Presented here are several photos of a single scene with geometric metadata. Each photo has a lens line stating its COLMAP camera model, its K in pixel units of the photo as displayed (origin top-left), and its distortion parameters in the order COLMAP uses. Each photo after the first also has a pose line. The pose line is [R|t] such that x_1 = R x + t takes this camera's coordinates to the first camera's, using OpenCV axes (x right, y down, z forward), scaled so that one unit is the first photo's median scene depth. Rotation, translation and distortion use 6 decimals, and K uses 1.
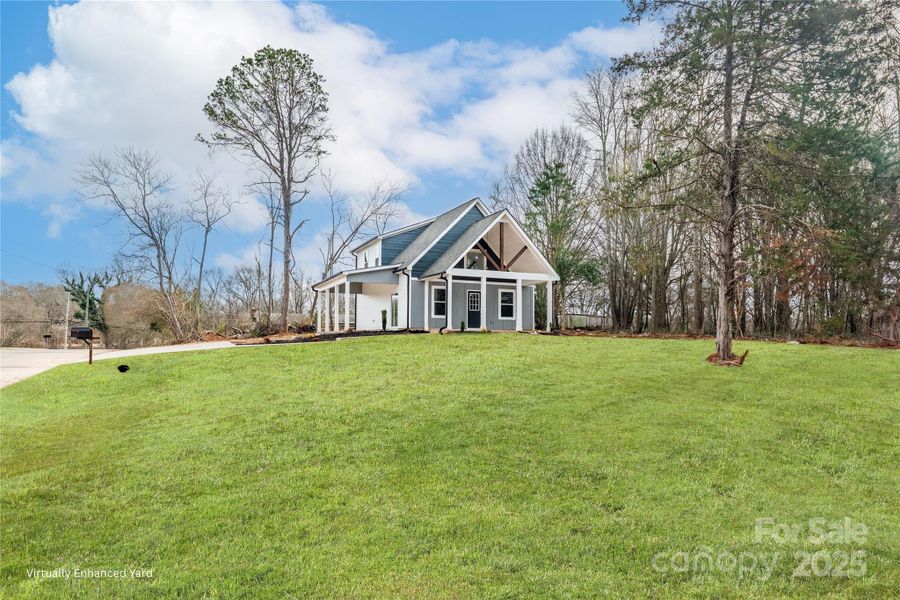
lens RADIAL K [[402.8, 0, 449.4], [0, 402.8, 305.0], [0, 0, 1]] dist [-0.000716, -0.000185]
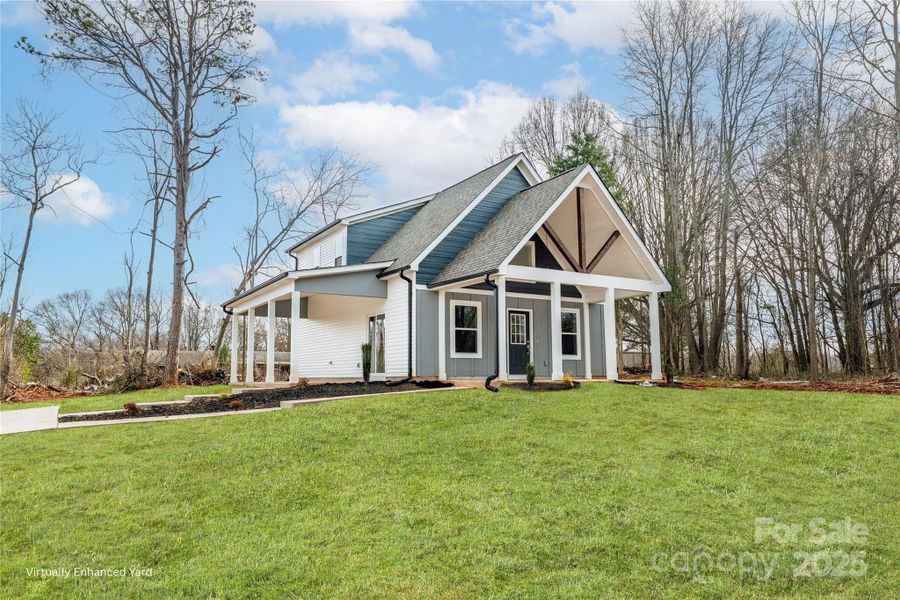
lens RADIAL K [[466.6, 0, 428.8], [0, 466.6, 308.6], [0, 0, 1]] dist [-0.000855, 0.000414]
pose [[0.993915, 0.002552, 0.110116, -0.133276], [0.004575, 0.997913, -0.064416, 0.005216], [-0.110051, 0.064528, 0.991829, 0.331934]]
